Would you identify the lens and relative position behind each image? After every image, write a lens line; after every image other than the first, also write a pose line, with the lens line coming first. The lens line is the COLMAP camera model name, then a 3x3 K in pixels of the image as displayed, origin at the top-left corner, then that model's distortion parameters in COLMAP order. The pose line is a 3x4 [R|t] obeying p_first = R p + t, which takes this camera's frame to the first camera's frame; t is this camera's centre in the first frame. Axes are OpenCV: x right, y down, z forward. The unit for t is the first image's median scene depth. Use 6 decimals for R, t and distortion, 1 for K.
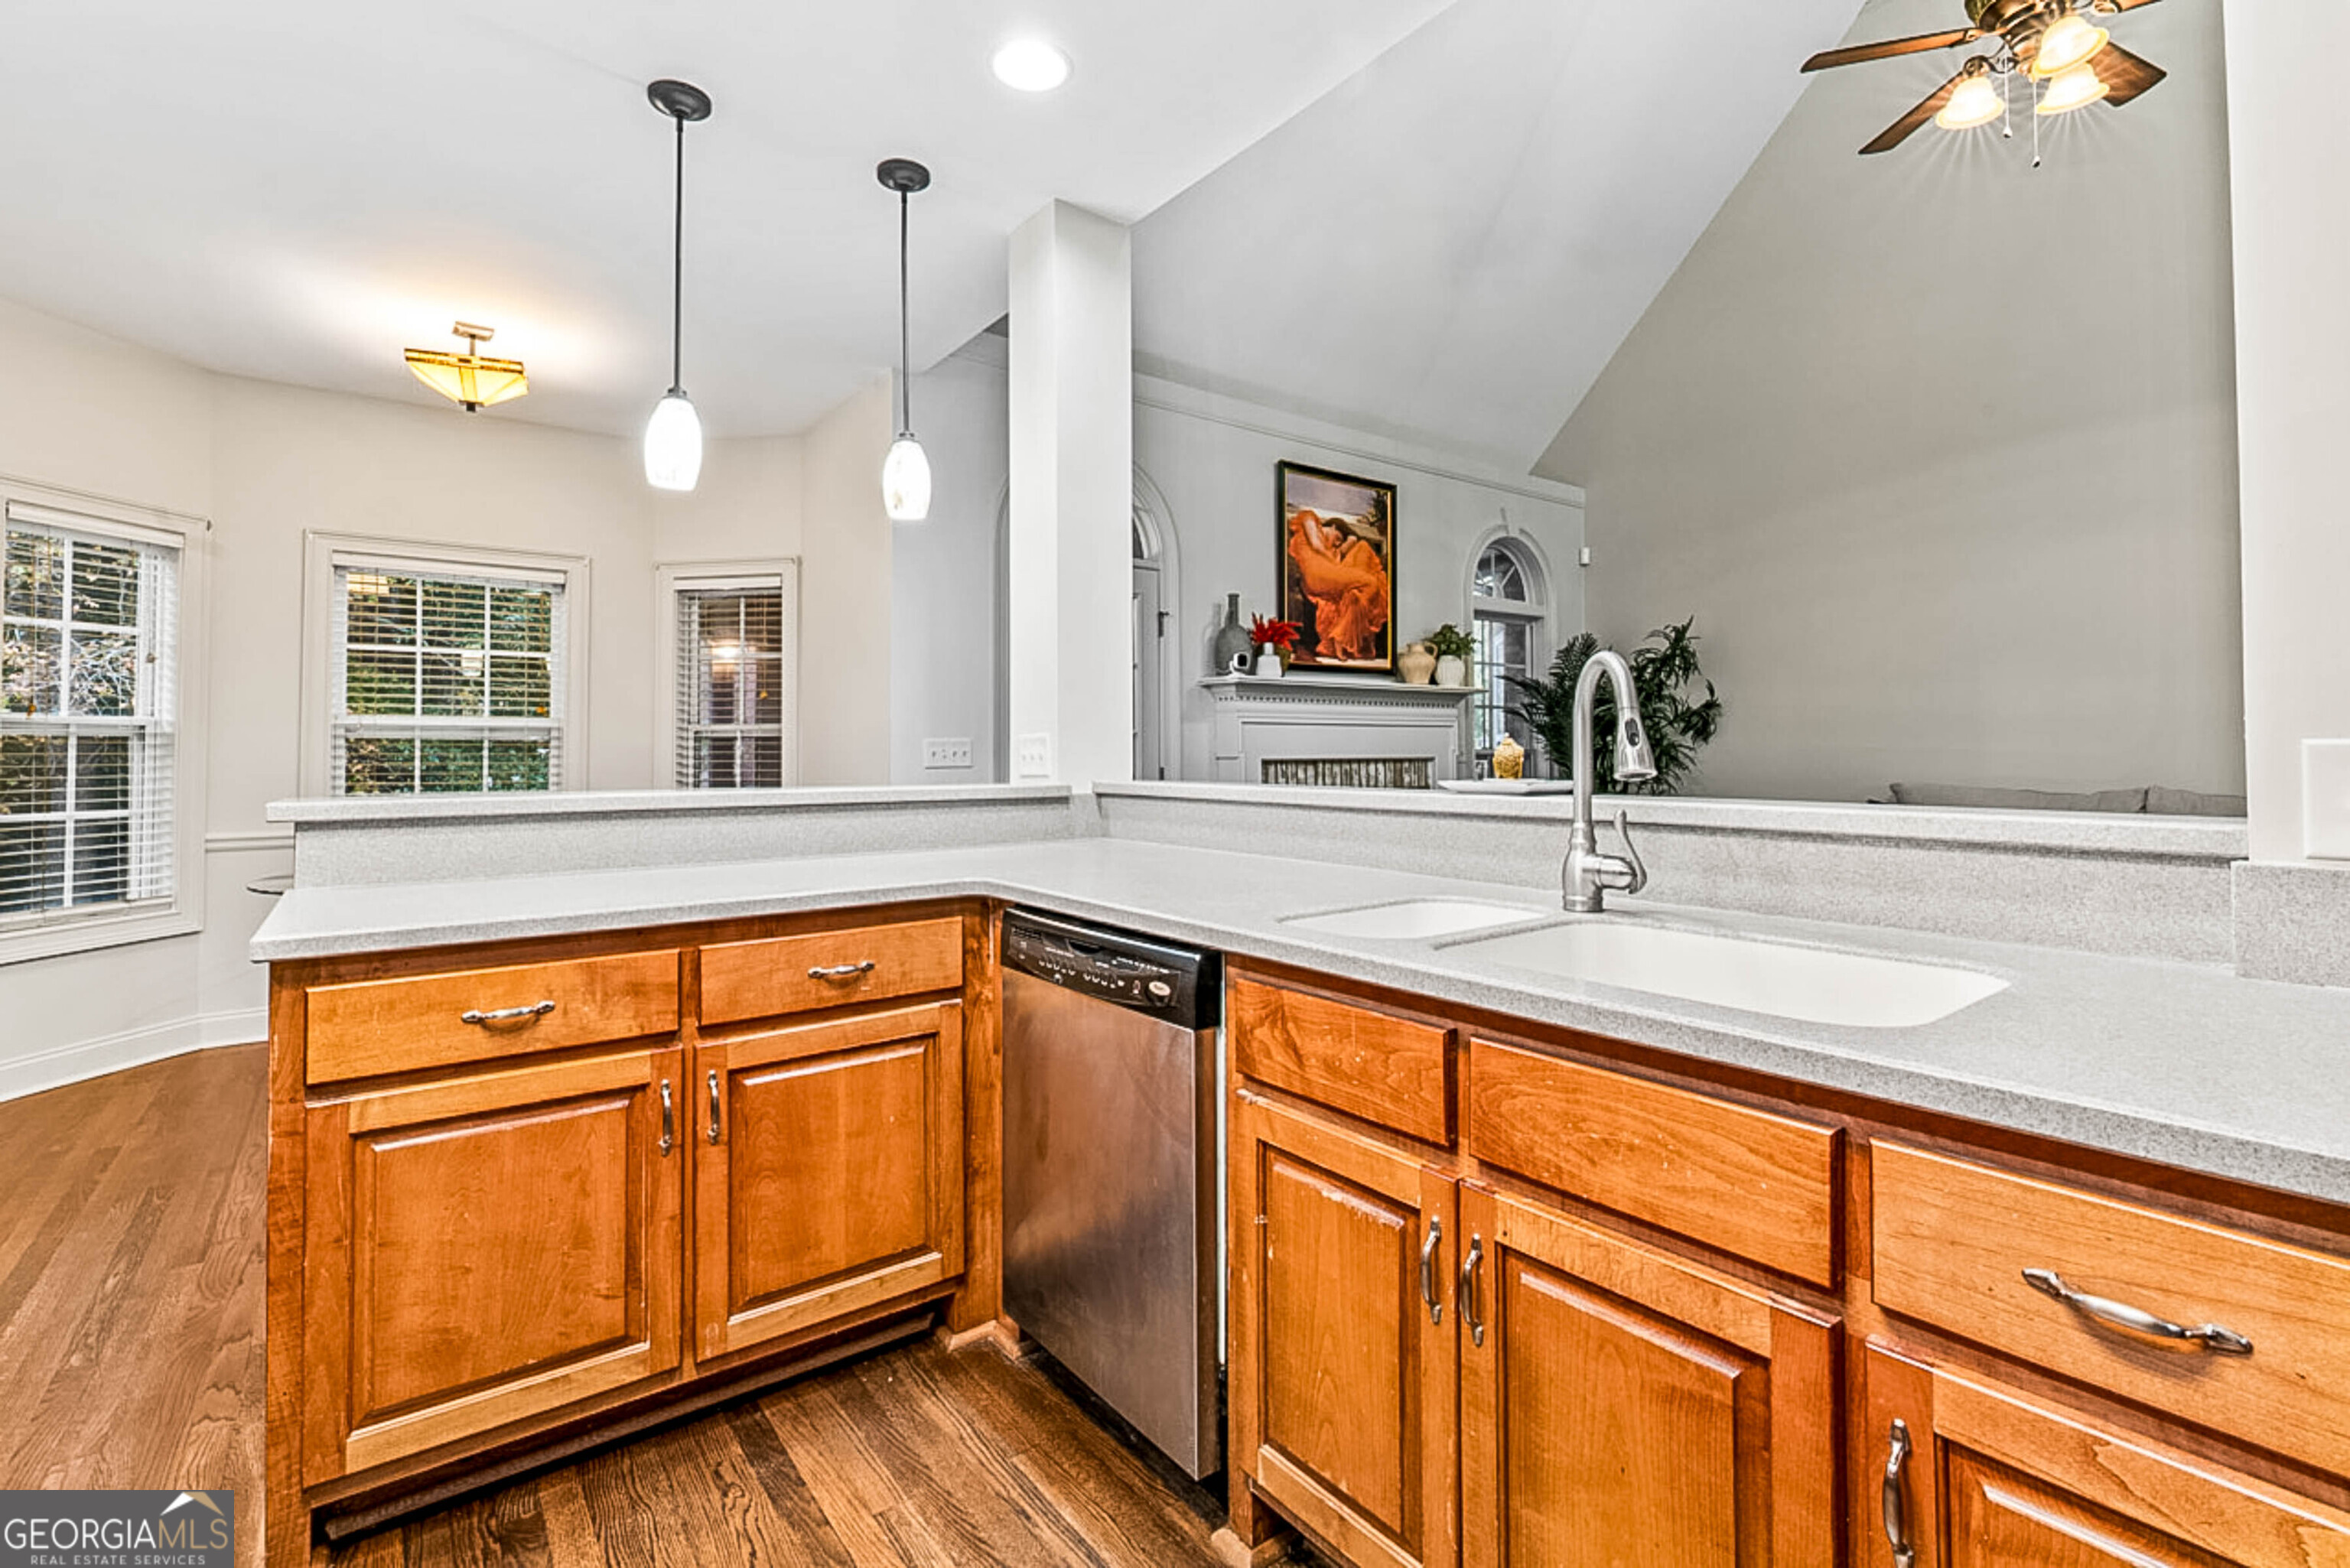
lens RADIAL K [[1048.7, 0, 1164.7], [0, 1048.7, 730.3], [0, 0, 1]] dist [-0.002286, 0.000118]
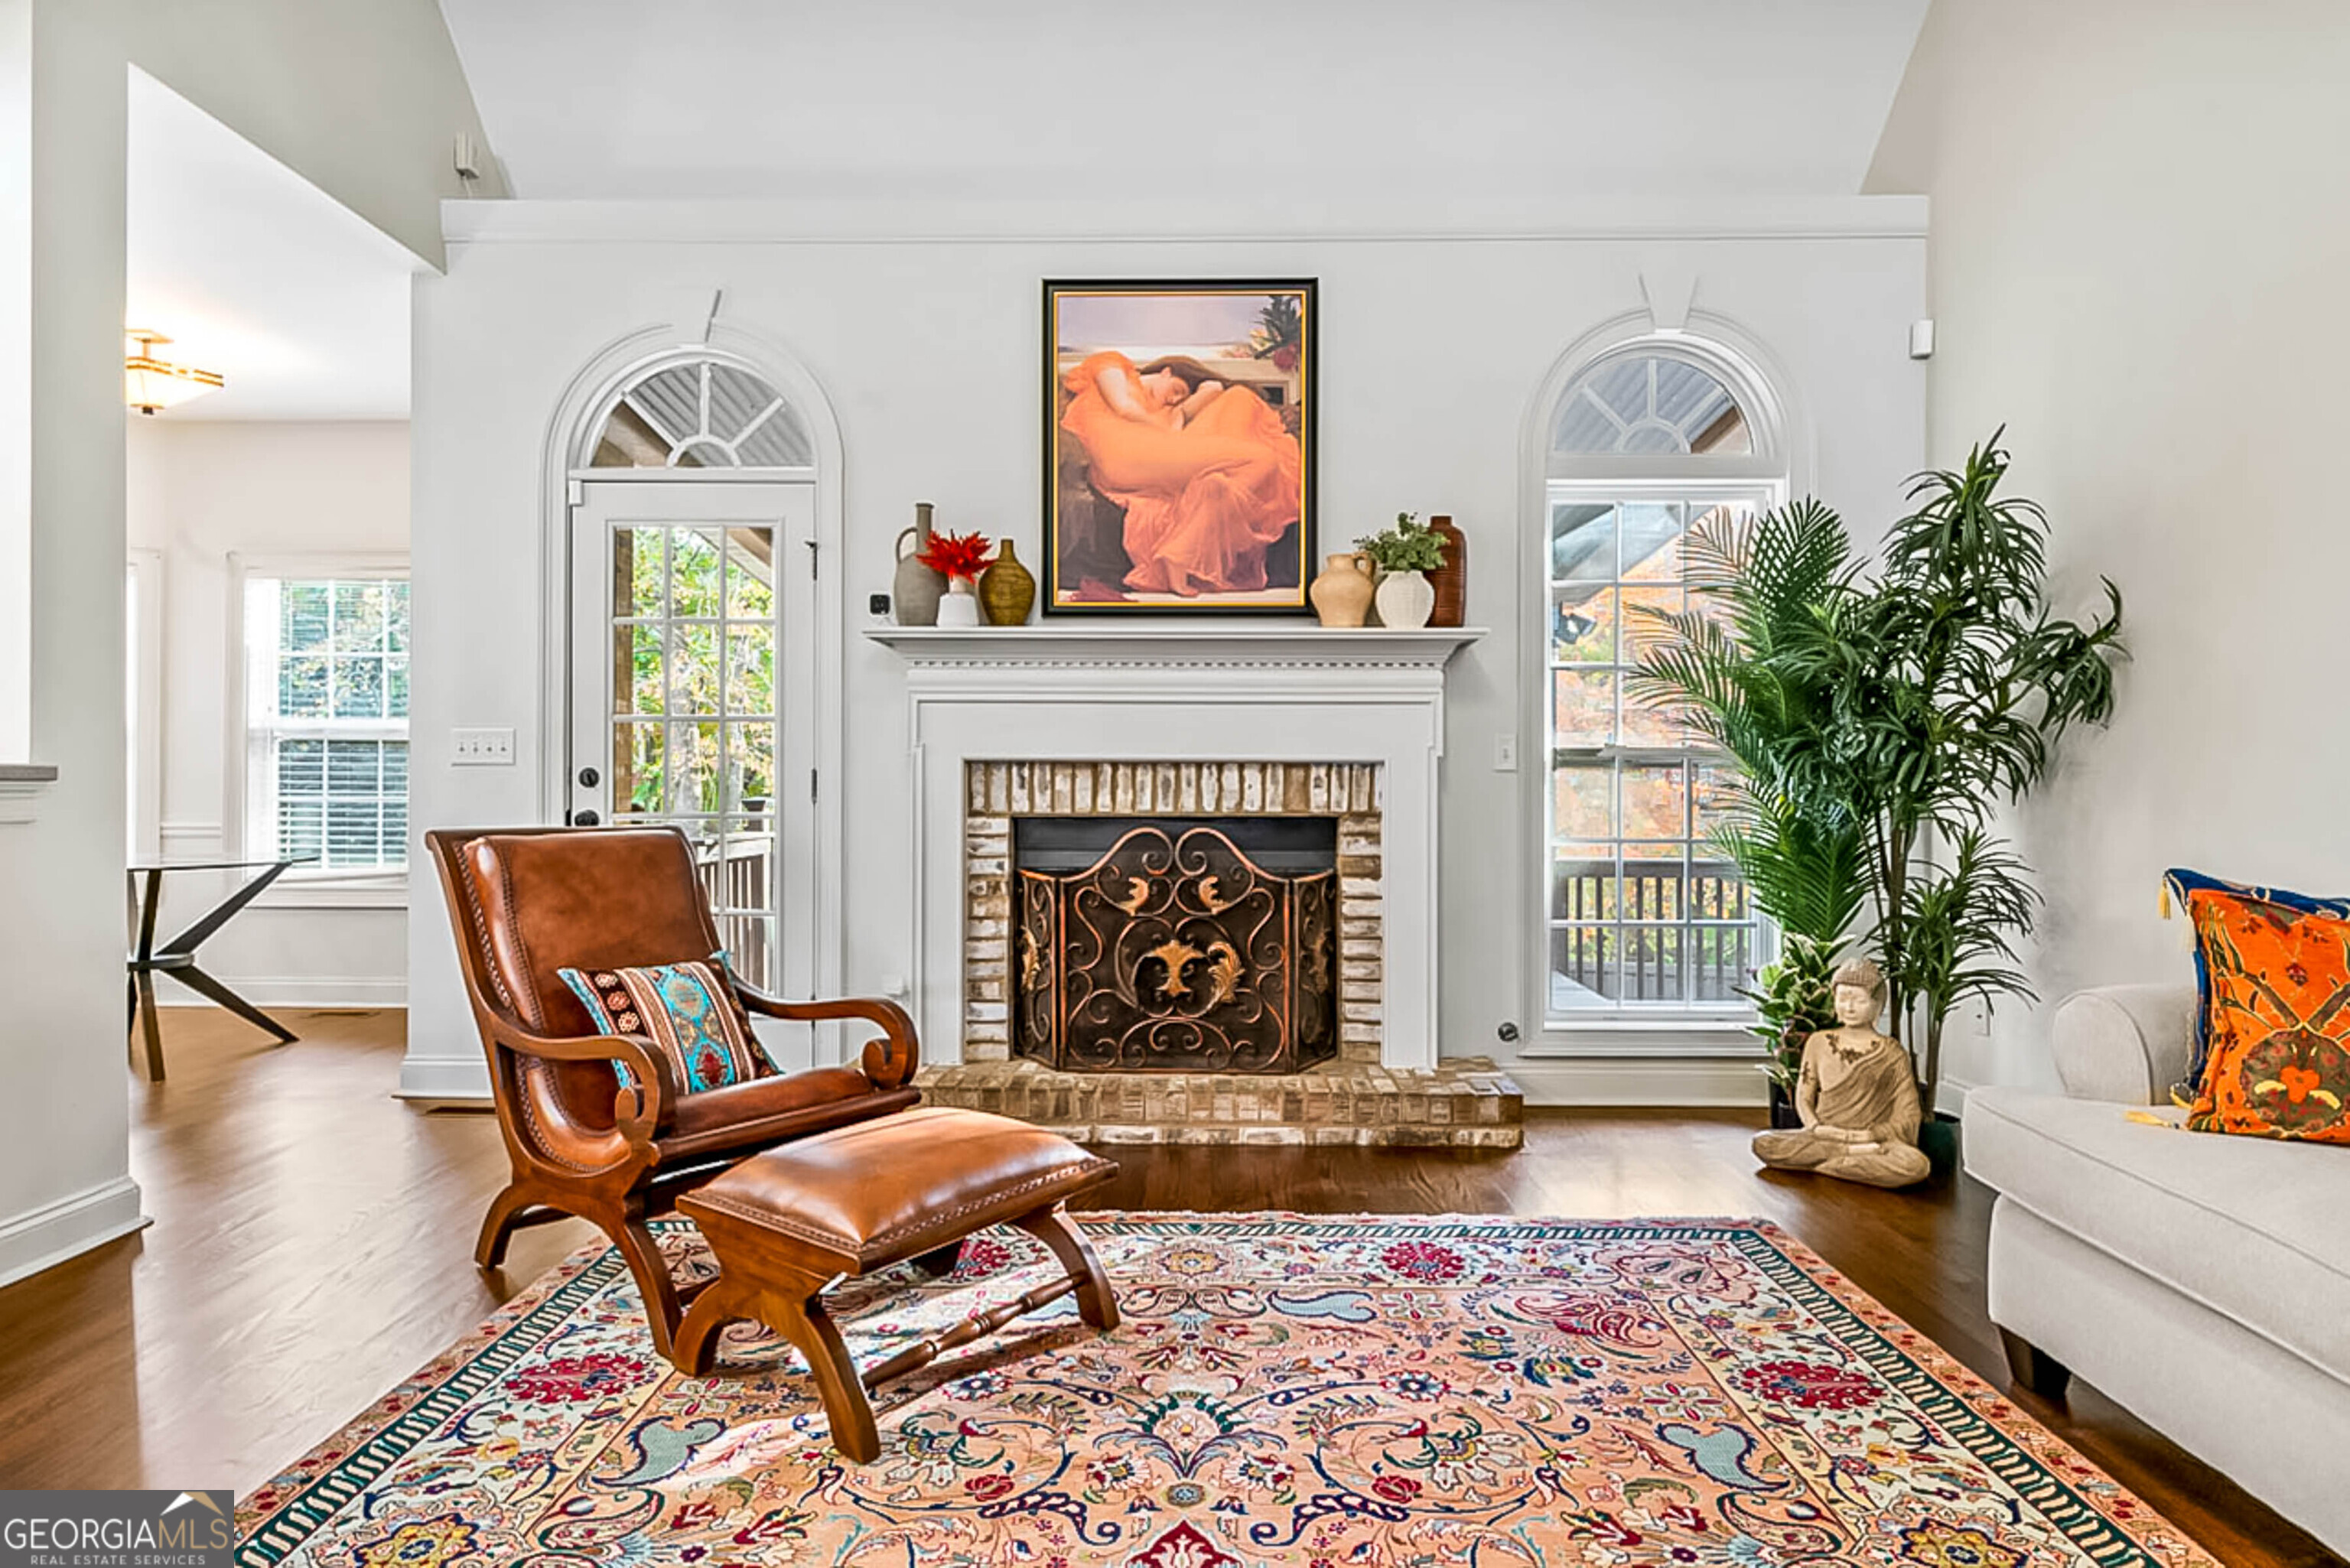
lens RADIAL K [[1280.2, 0, 1167.3], [0, 1280.2, 784.4], [0, 0, 1]] dist [-0.000536, -0.002184]
pose [[0.788104, 0.008446, -0.615484, 0.678532], [0.004501, 0.999800, 0.019484, 0.029163], [0.615526, -0.018126, 0.787908, 0.467758]]
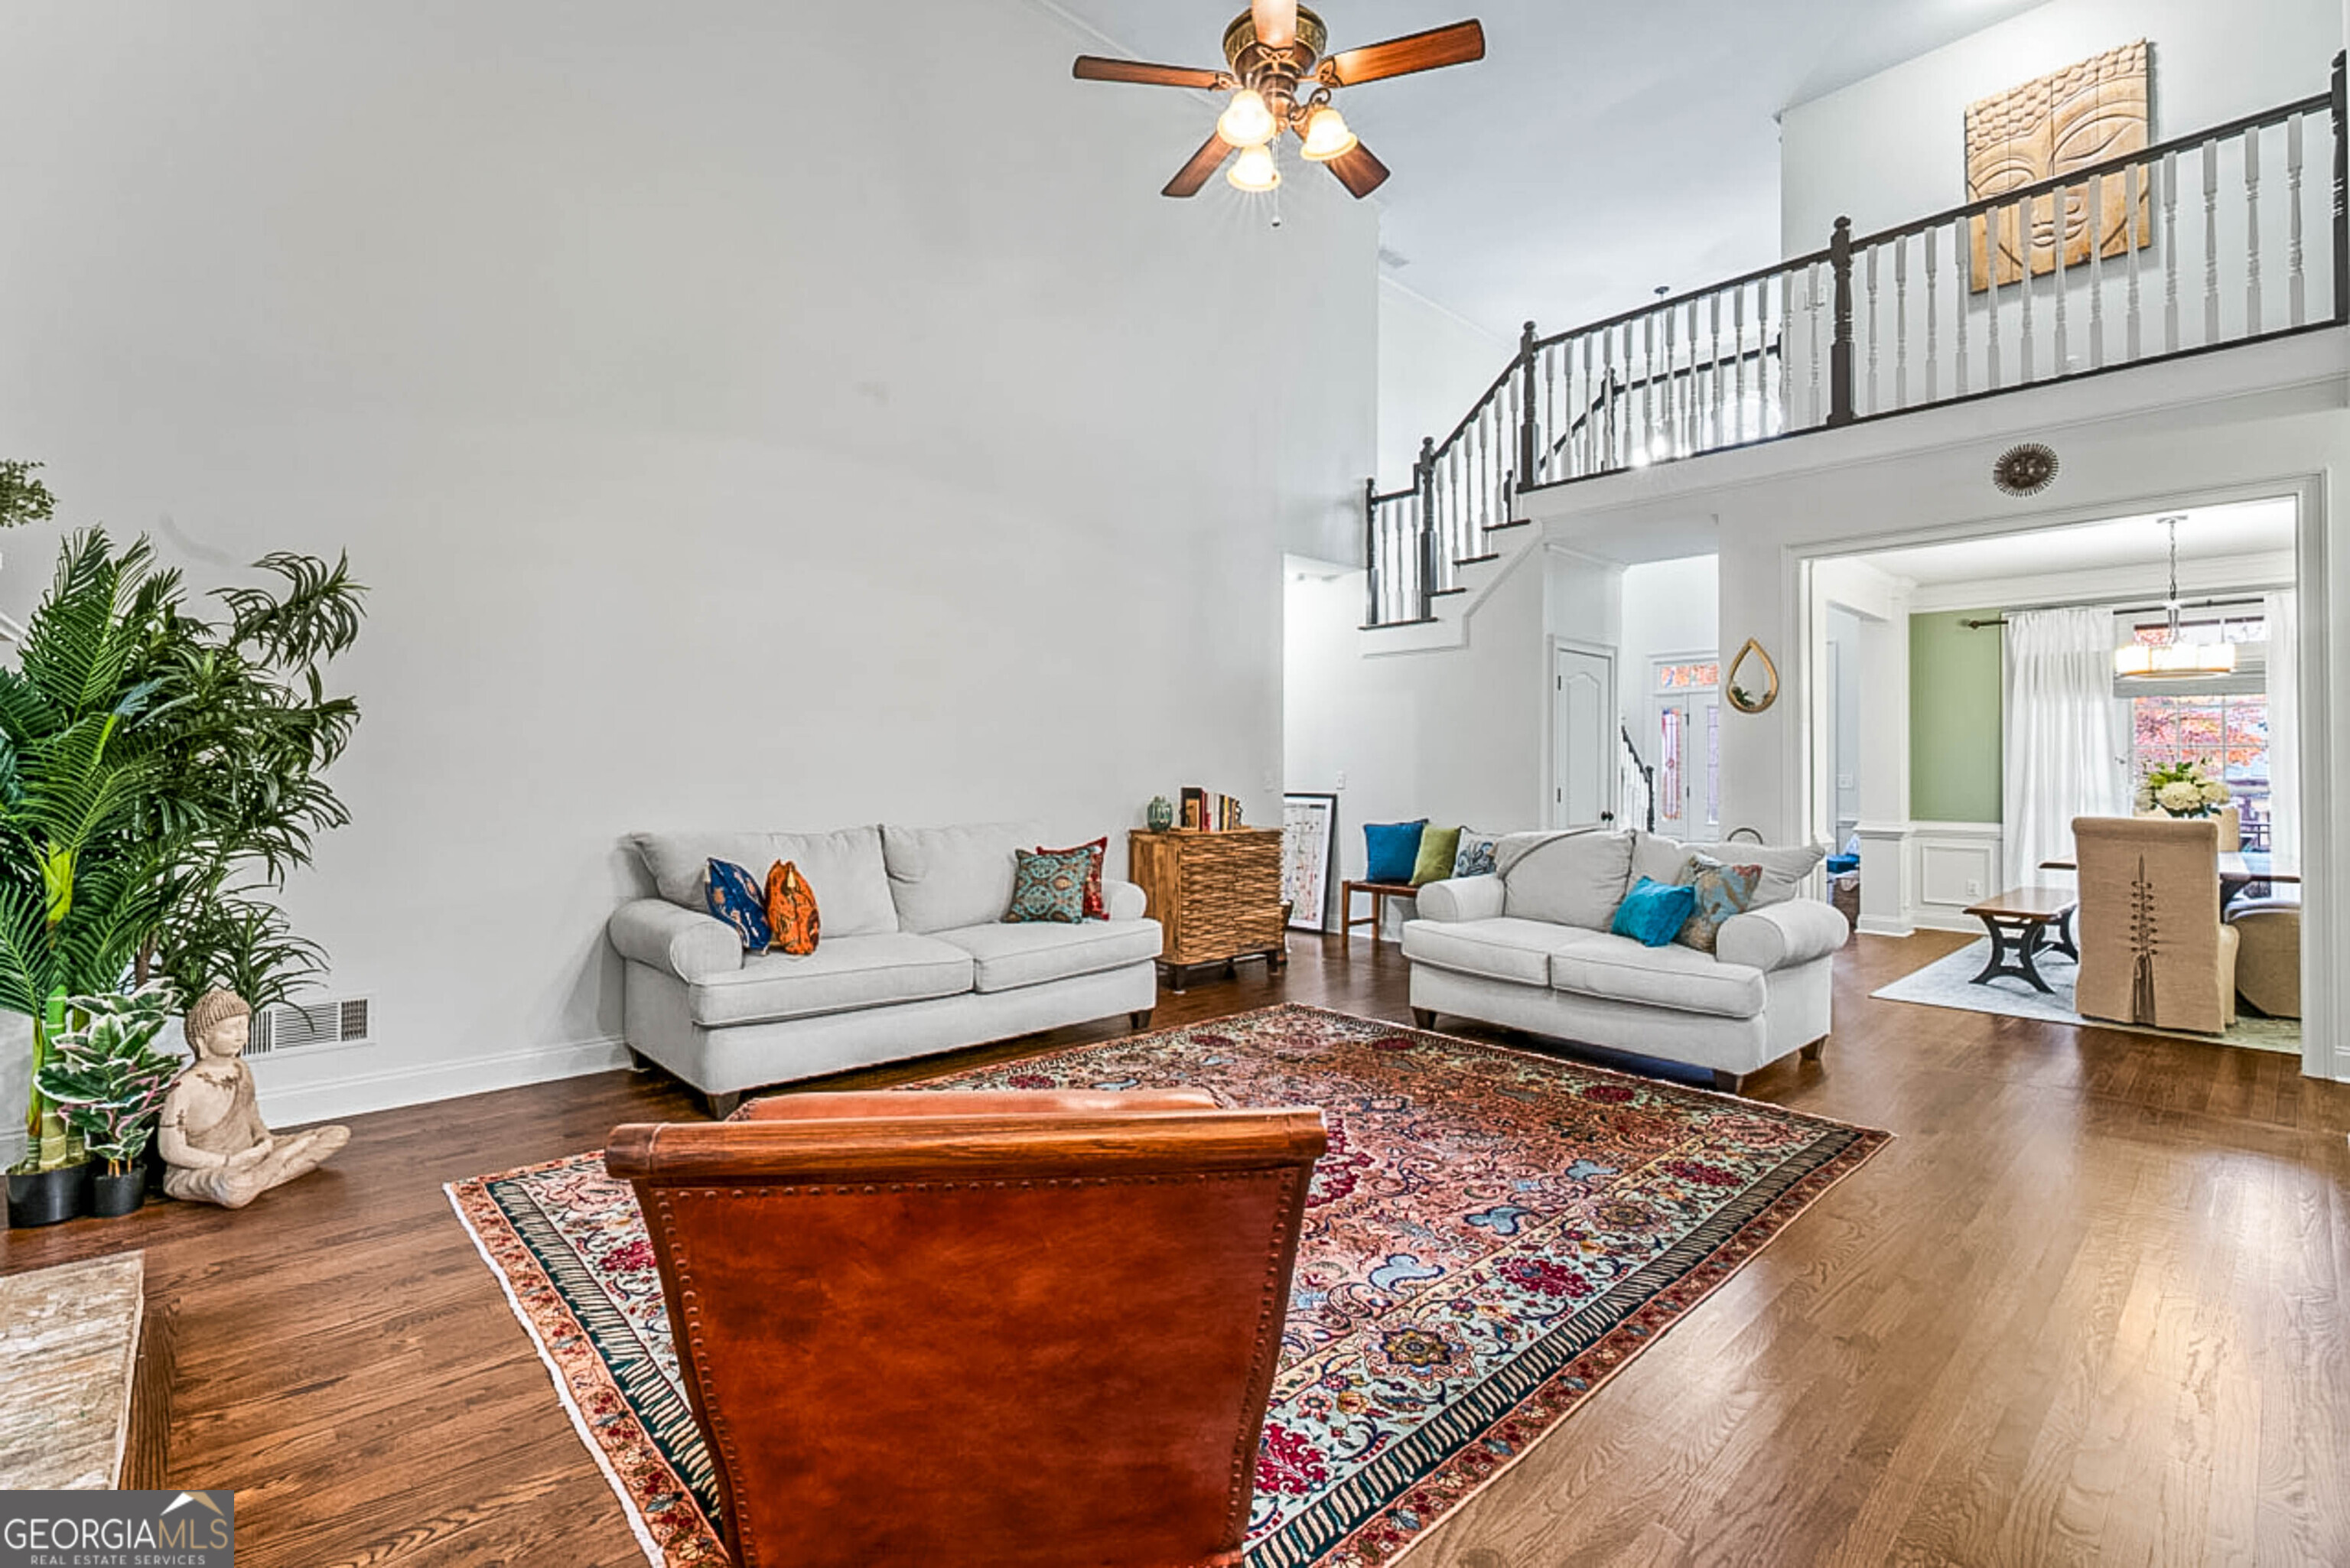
lens RADIAL K [[1048.7, 0, 1172.4], [0, 1048.7, 760.6], [0, 0, 1]] dist [-0.002286, 0.000118]
pose [[-0.102567, 0.013322, 0.994637, -0.103876], [-0.025674, 0.999542, -0.016035, 0.000499], [-0.994395, -0.027181, -0.102178, 0.757436]]
